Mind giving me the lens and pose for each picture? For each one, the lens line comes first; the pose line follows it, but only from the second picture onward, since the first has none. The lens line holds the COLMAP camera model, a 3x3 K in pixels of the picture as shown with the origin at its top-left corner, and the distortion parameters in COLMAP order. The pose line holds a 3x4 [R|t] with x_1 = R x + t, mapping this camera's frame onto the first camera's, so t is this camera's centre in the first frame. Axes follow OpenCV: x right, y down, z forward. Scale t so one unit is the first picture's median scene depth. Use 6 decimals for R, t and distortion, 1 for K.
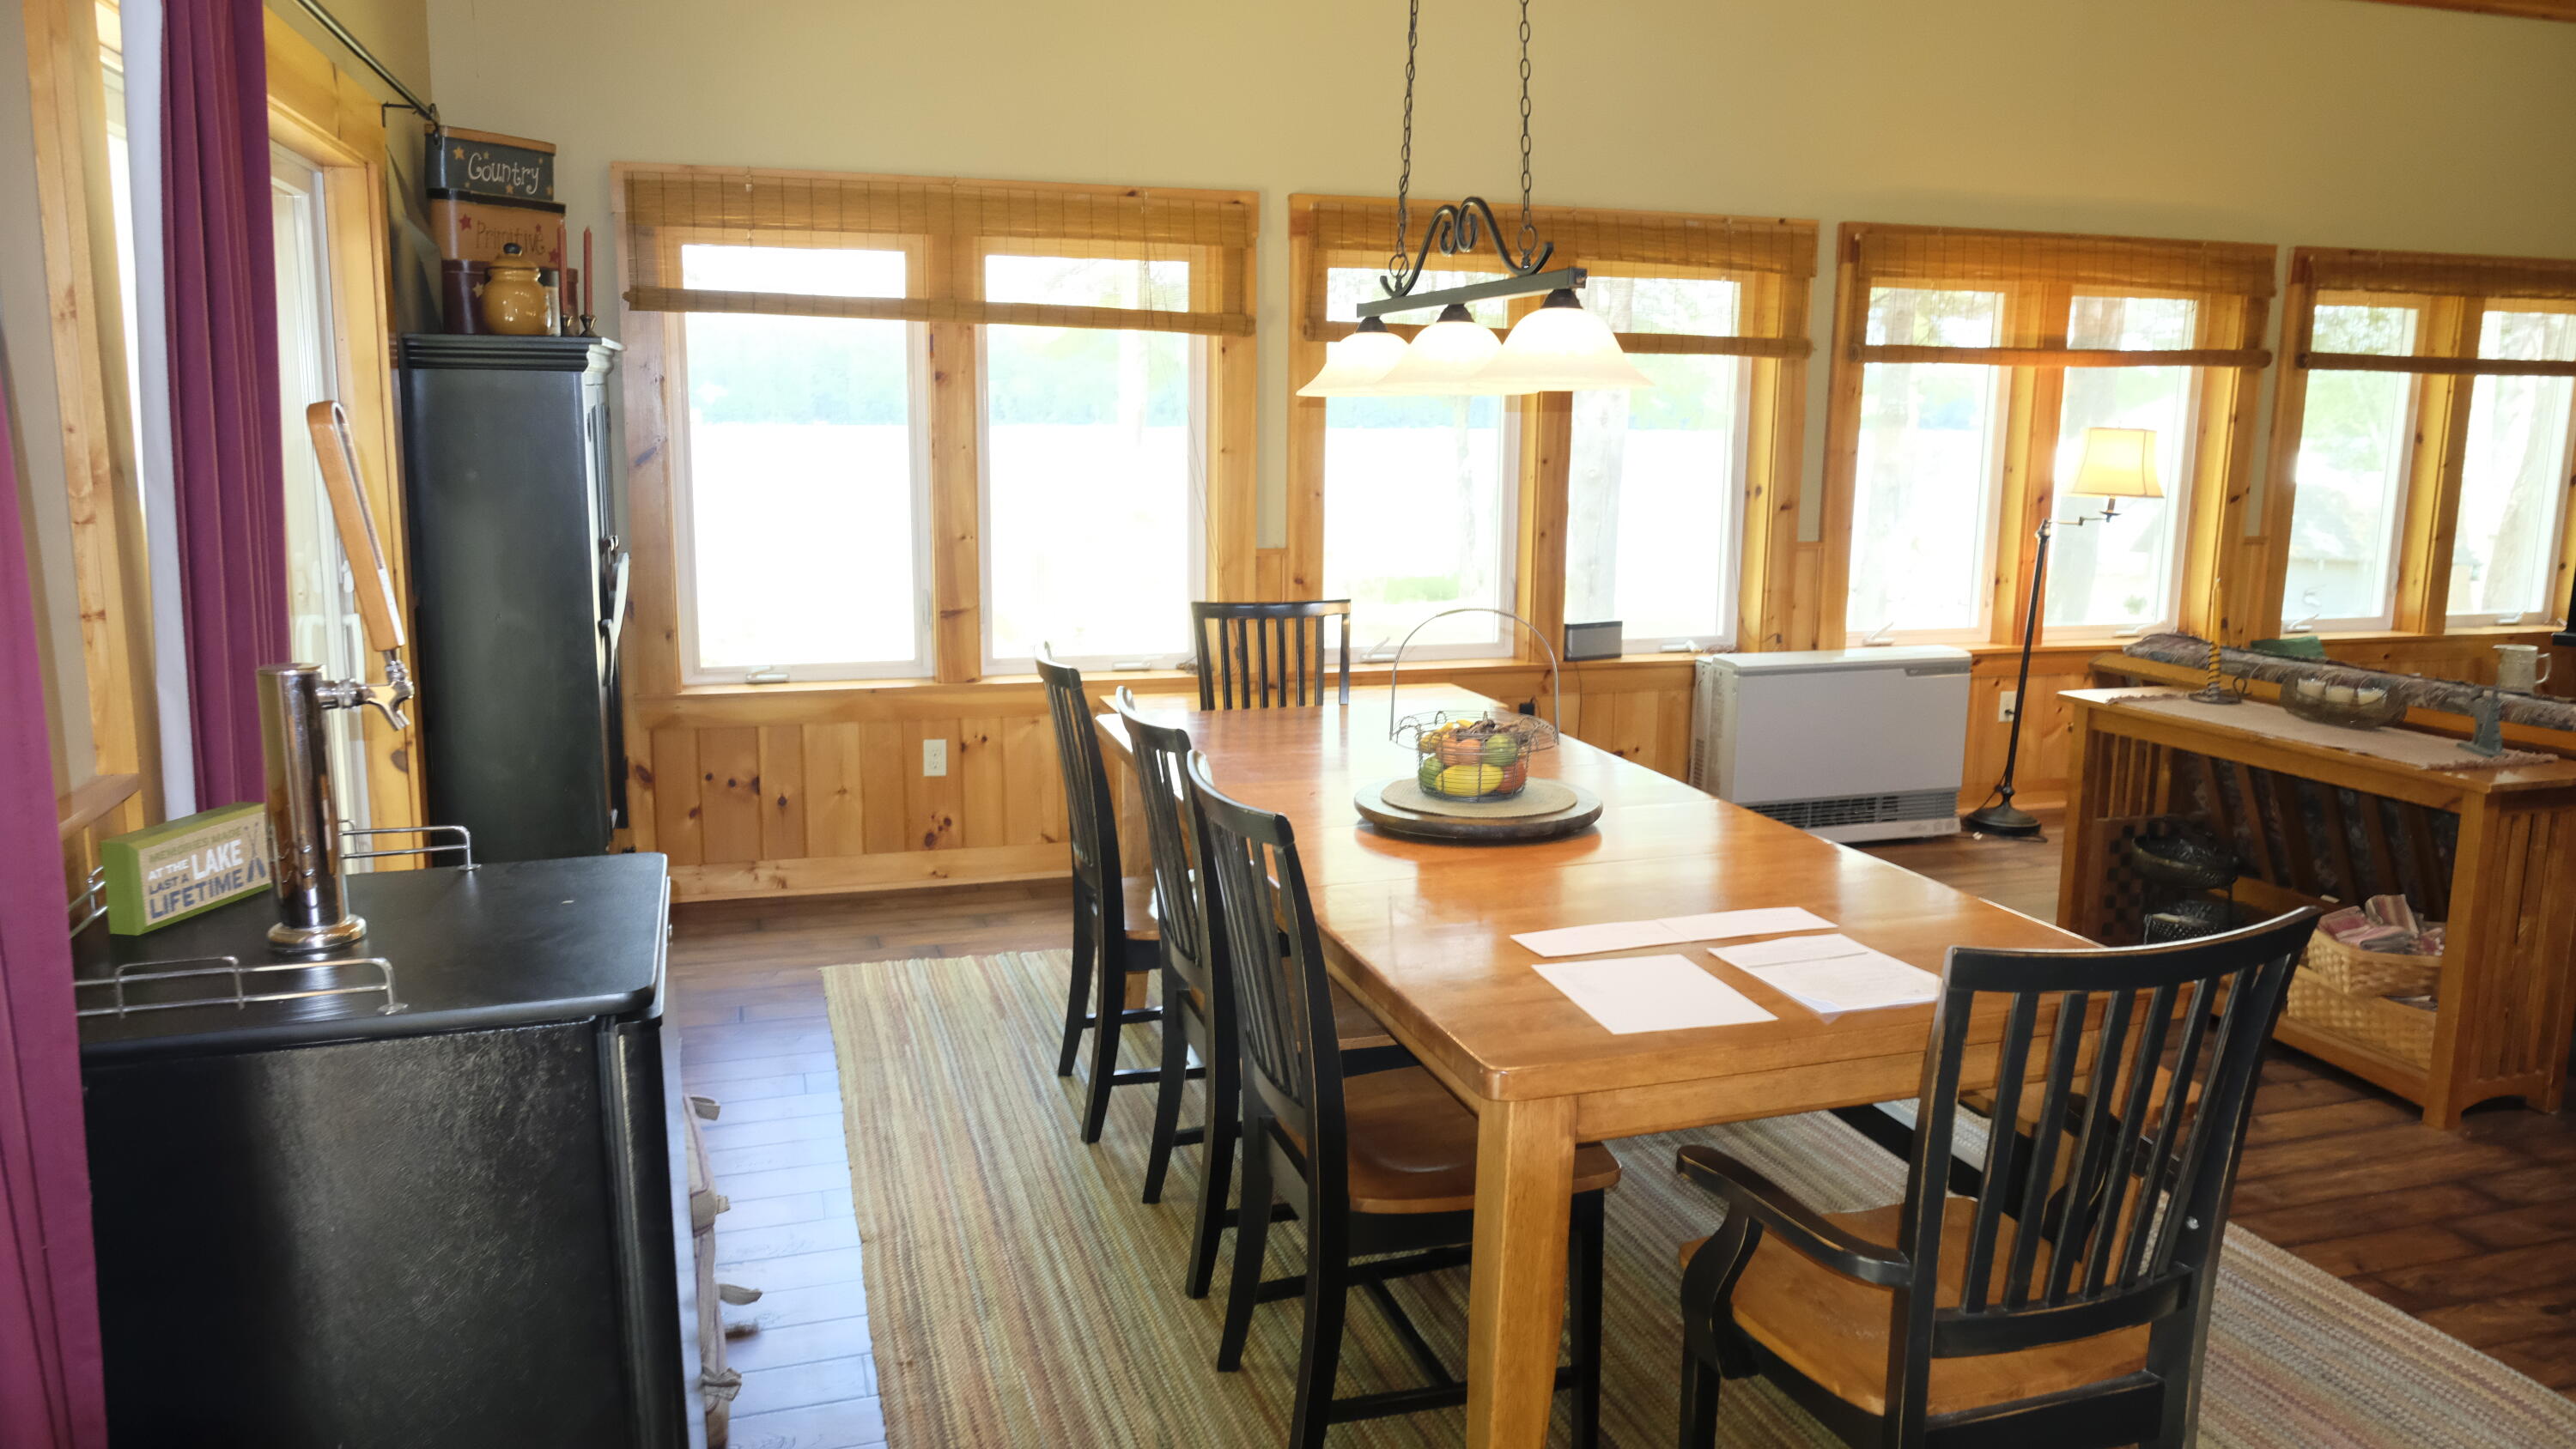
lens RADIAL K [[1763.1, 0, 1294.9], [0, 1763.1, 730.8], [0, 0, 1]] dist [-0.034137, 0.028707]
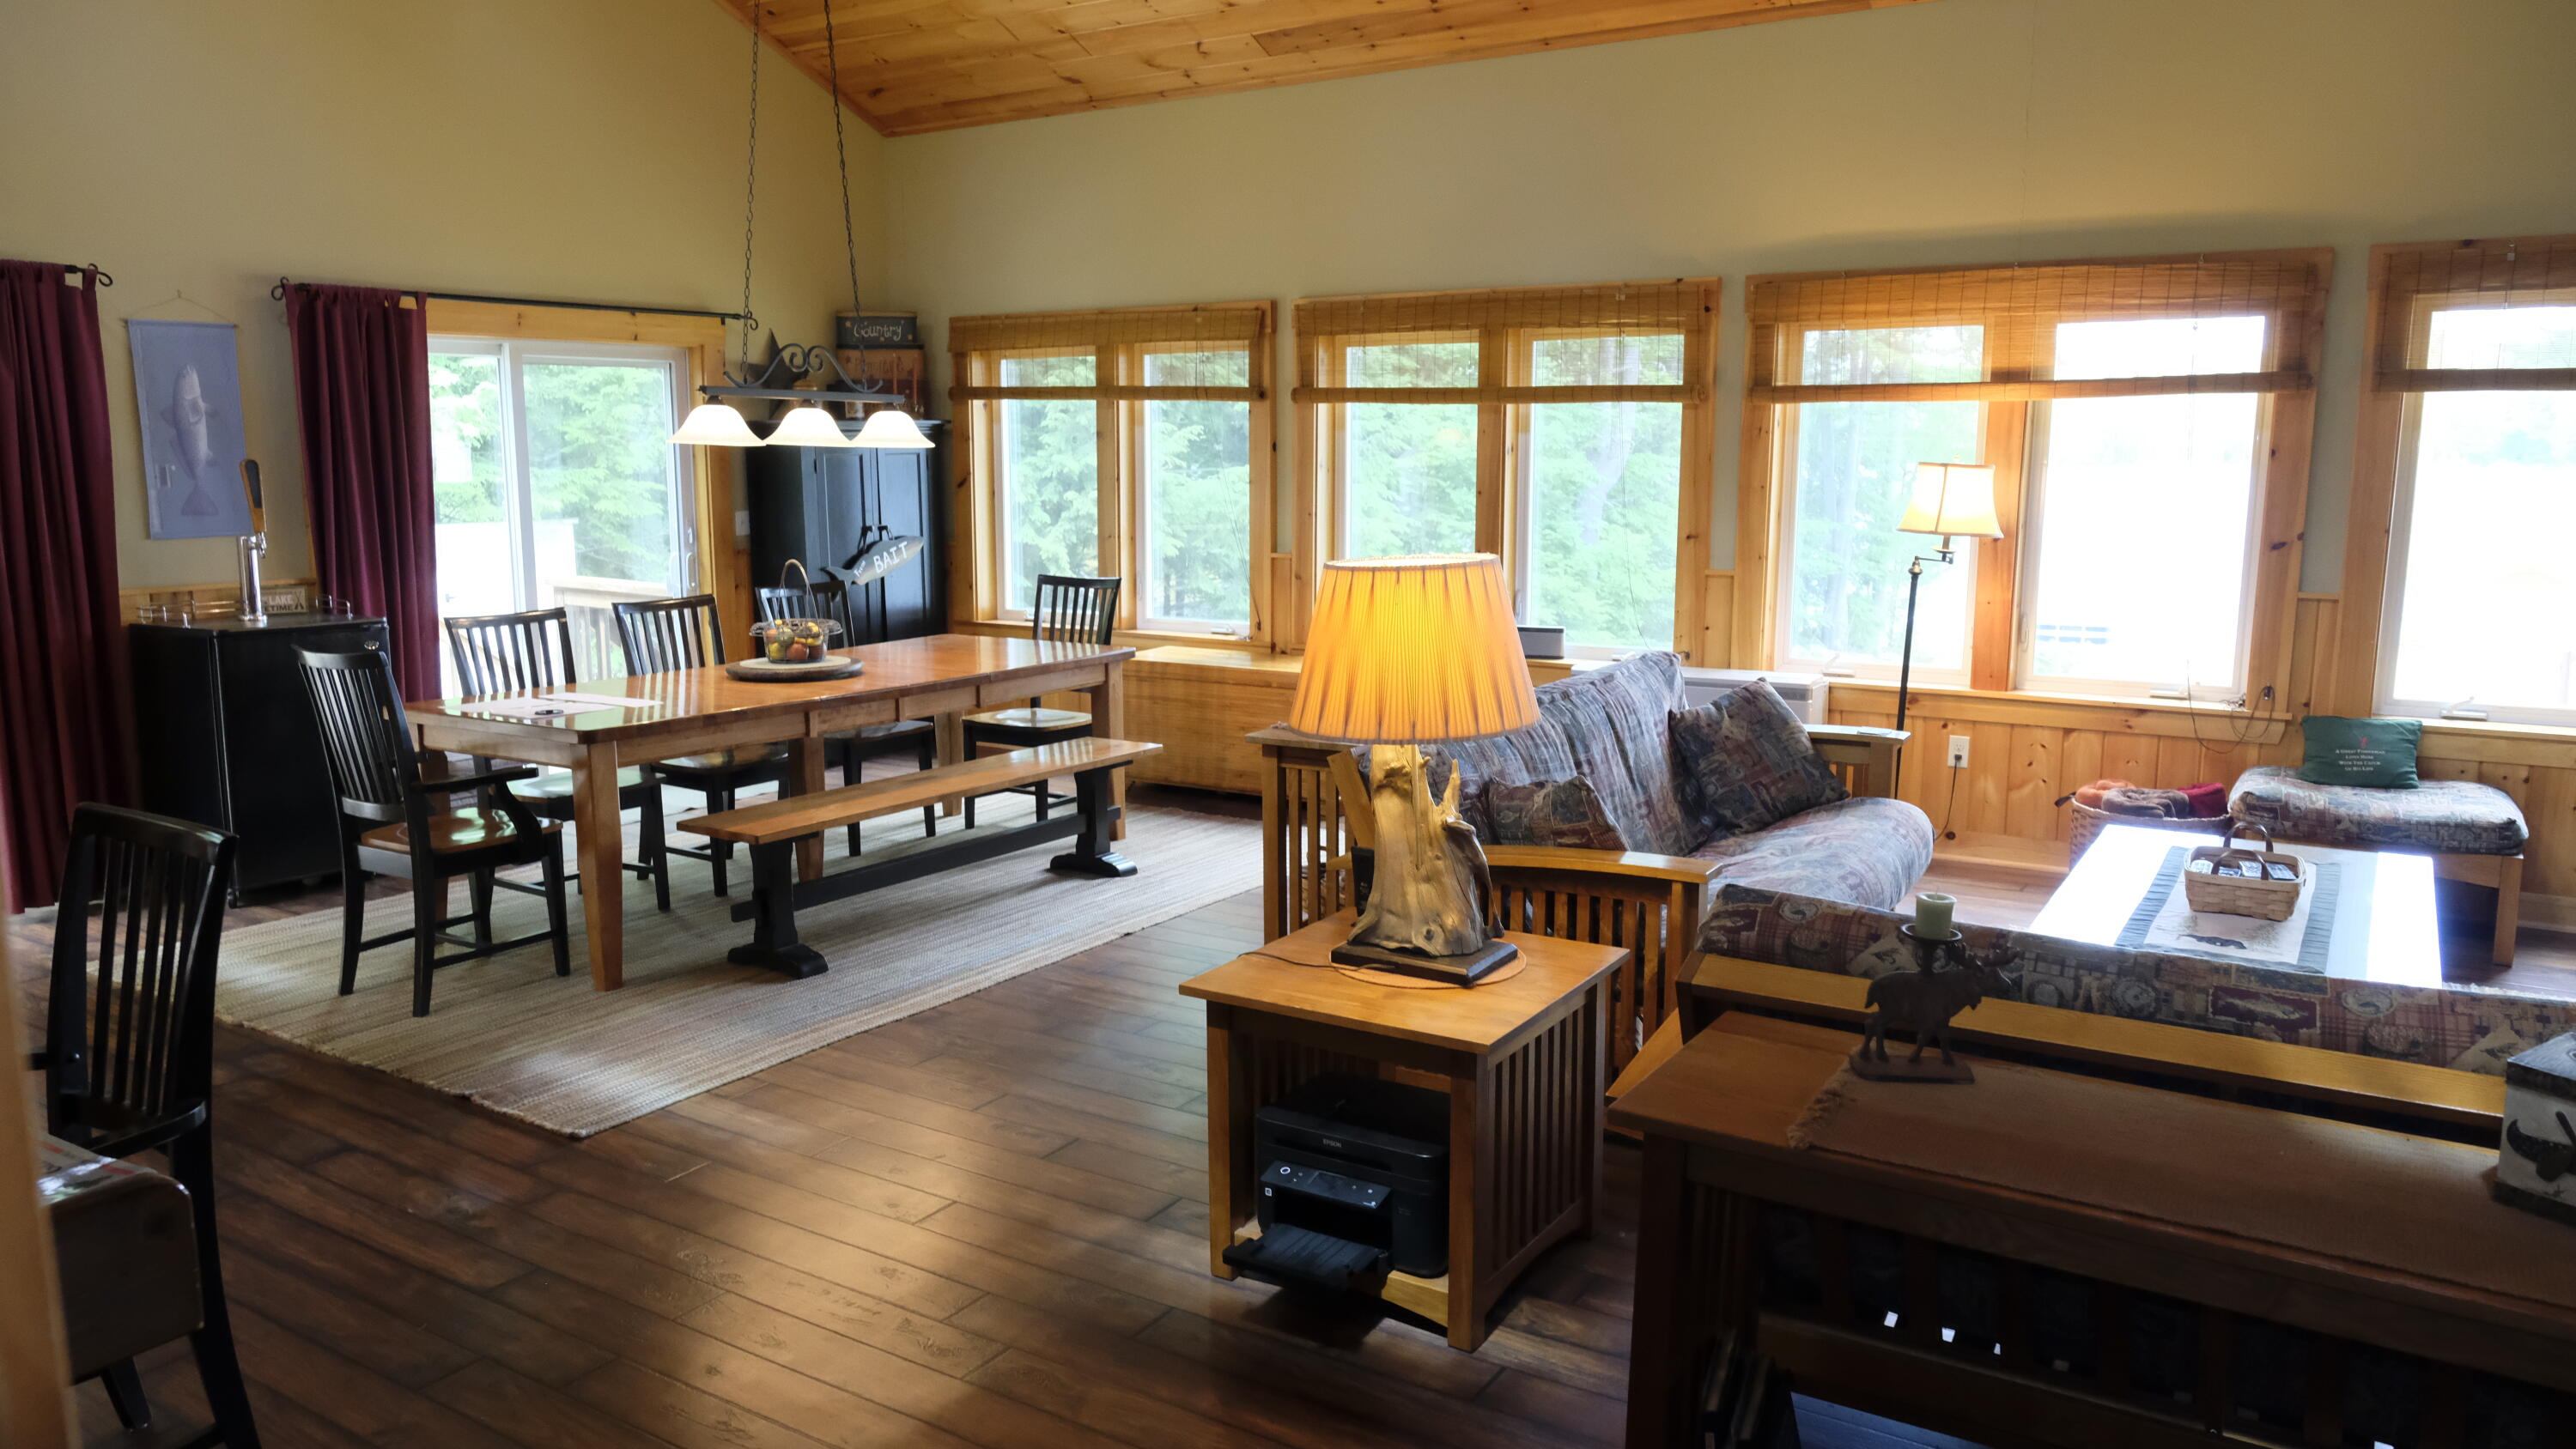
lens RADIAL K [[1763.1, 0, 1282.0], [0, 1763.1, 731.7], [0, 0, 1]] dist [-0.034137, 0.028707]
pose [[0.637663, 0.103876, -0.763280, 1.111421], [-0.138176, 0.990219, 0.019324, 0.010625], [0.757821, 0.093145, 0.645779, 0.118473]]
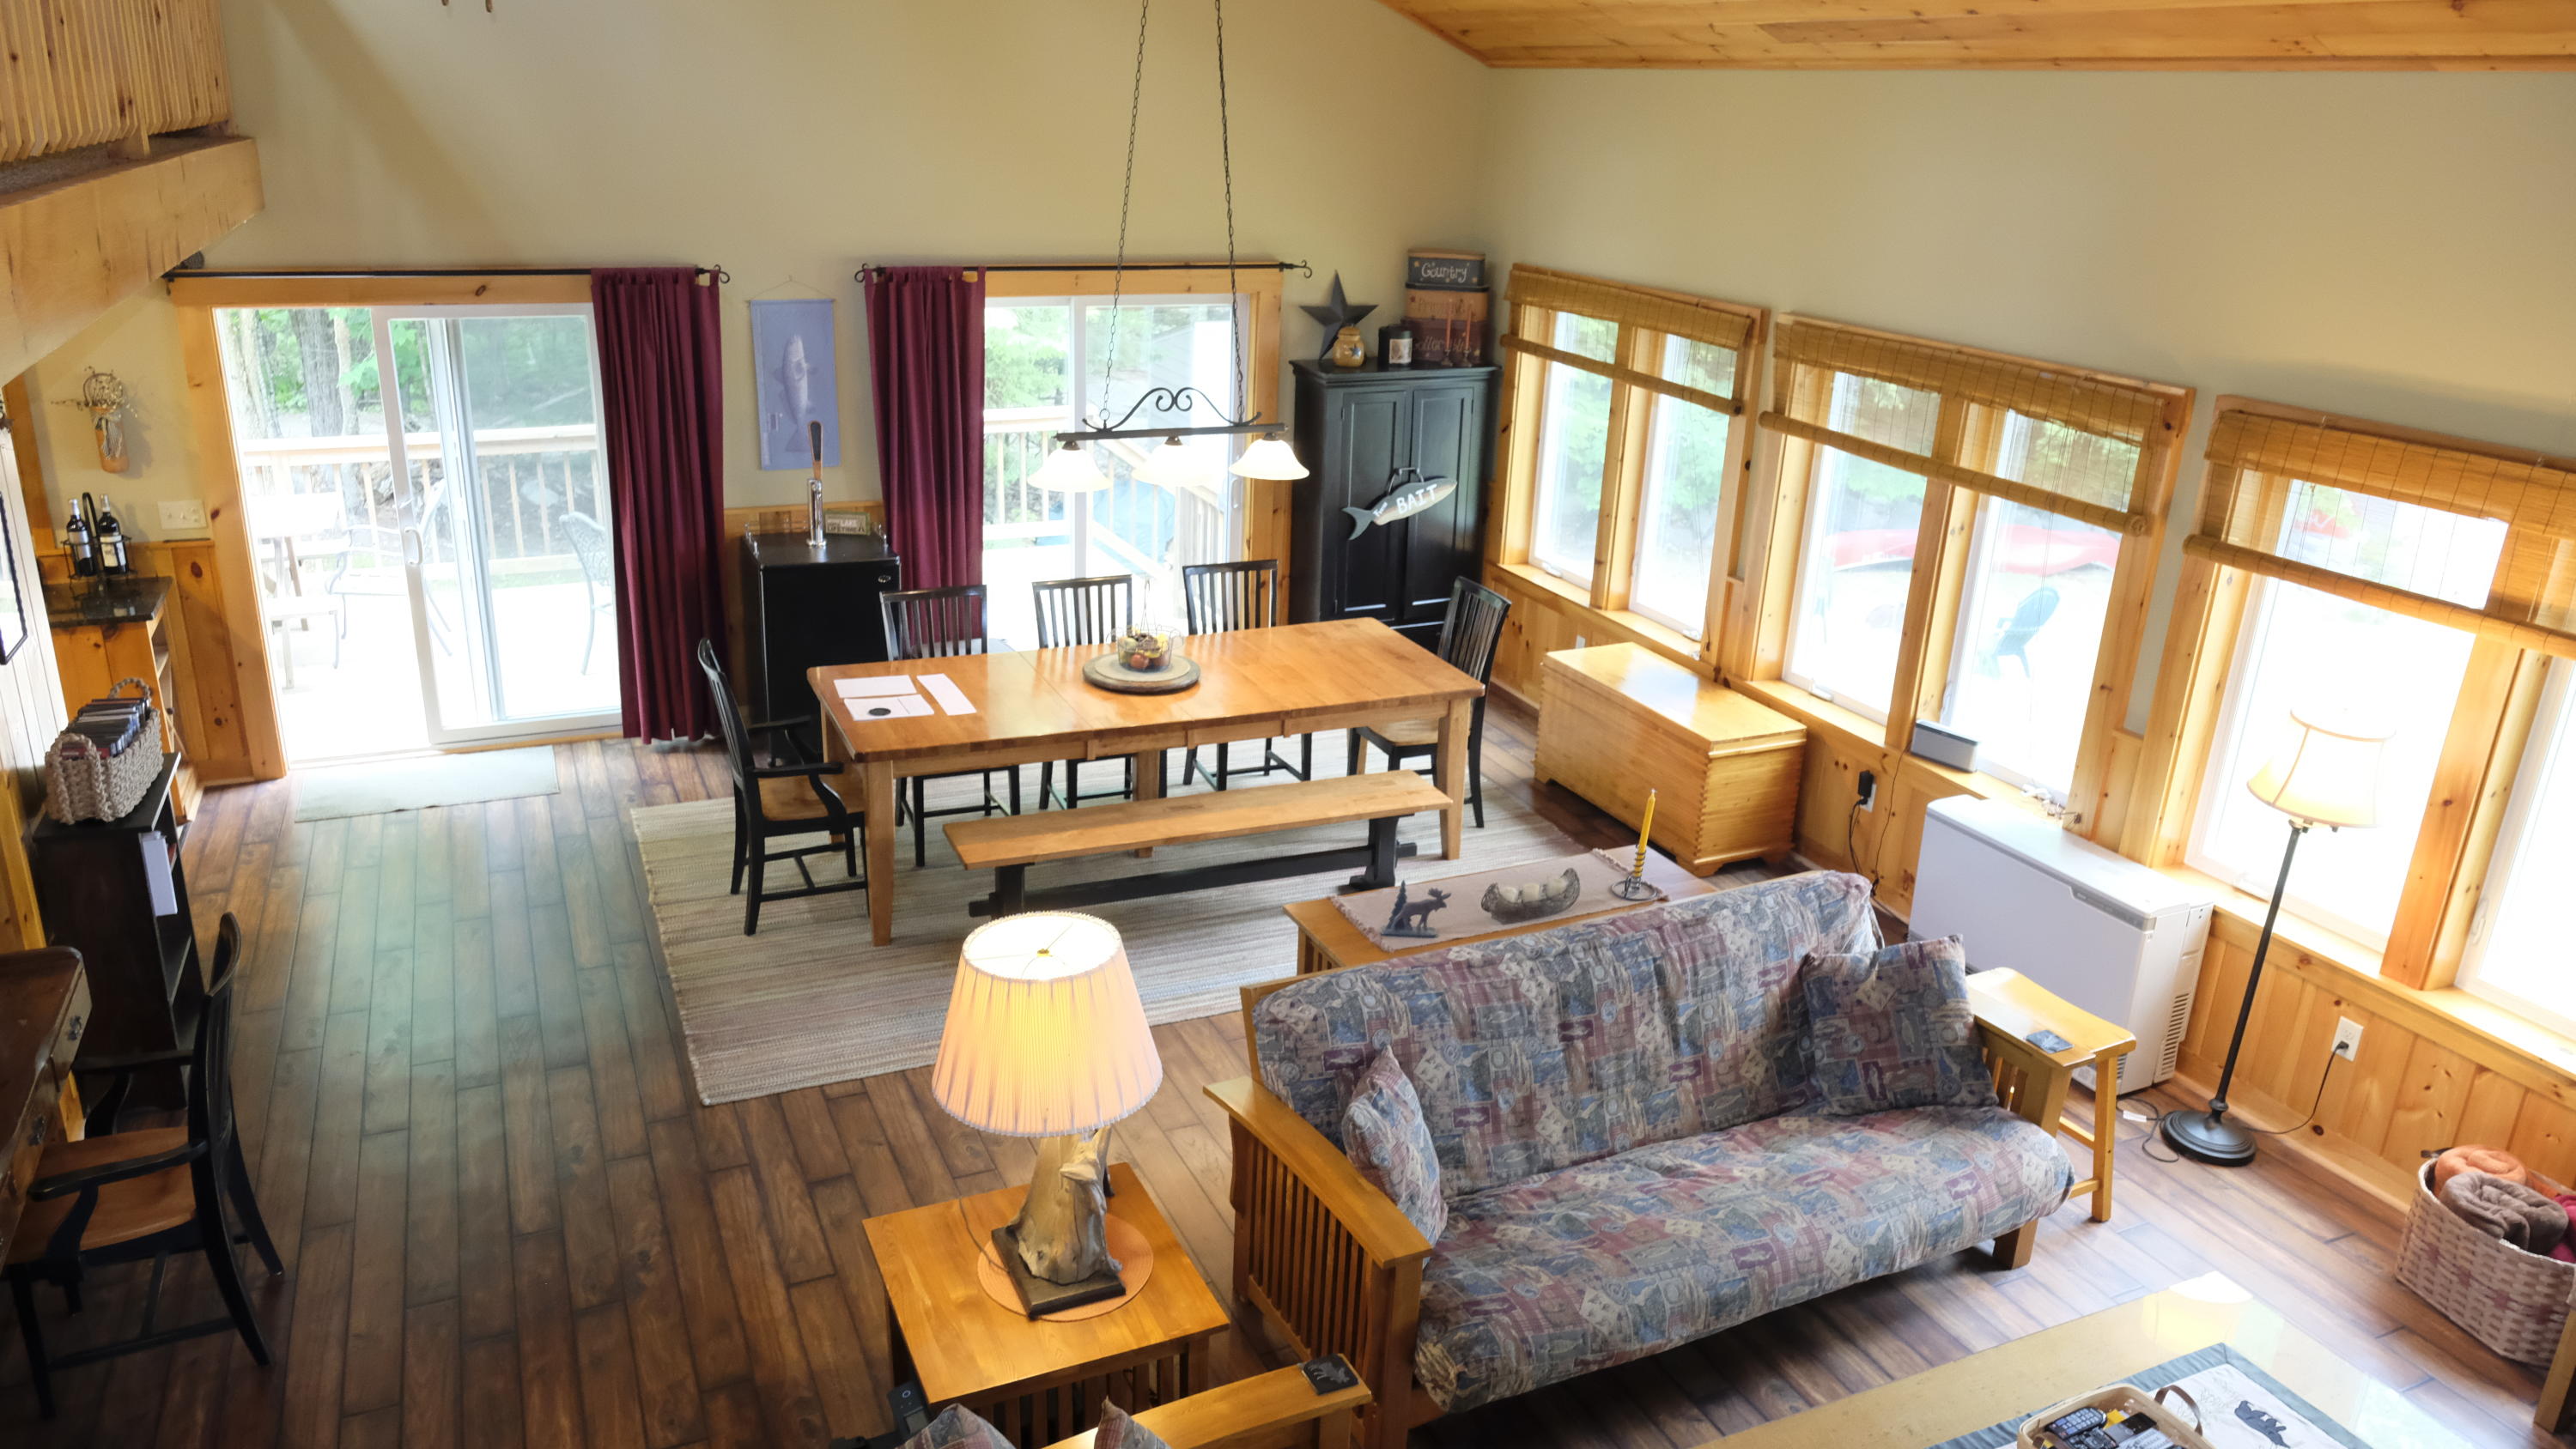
lens RADIAL K [[1763.1, 0, 1301.7], [0, 1763.1, 732.4], [0, 0, 1]] dist [-0.034137, 0.028707]
pose [[0.109302, 0.330281, -0.937533, 1.270704], [-0.229396, 0.926105, 0.299511, -0.331218], [0.967177, 0.182329, 0.176990, 0.499142]]
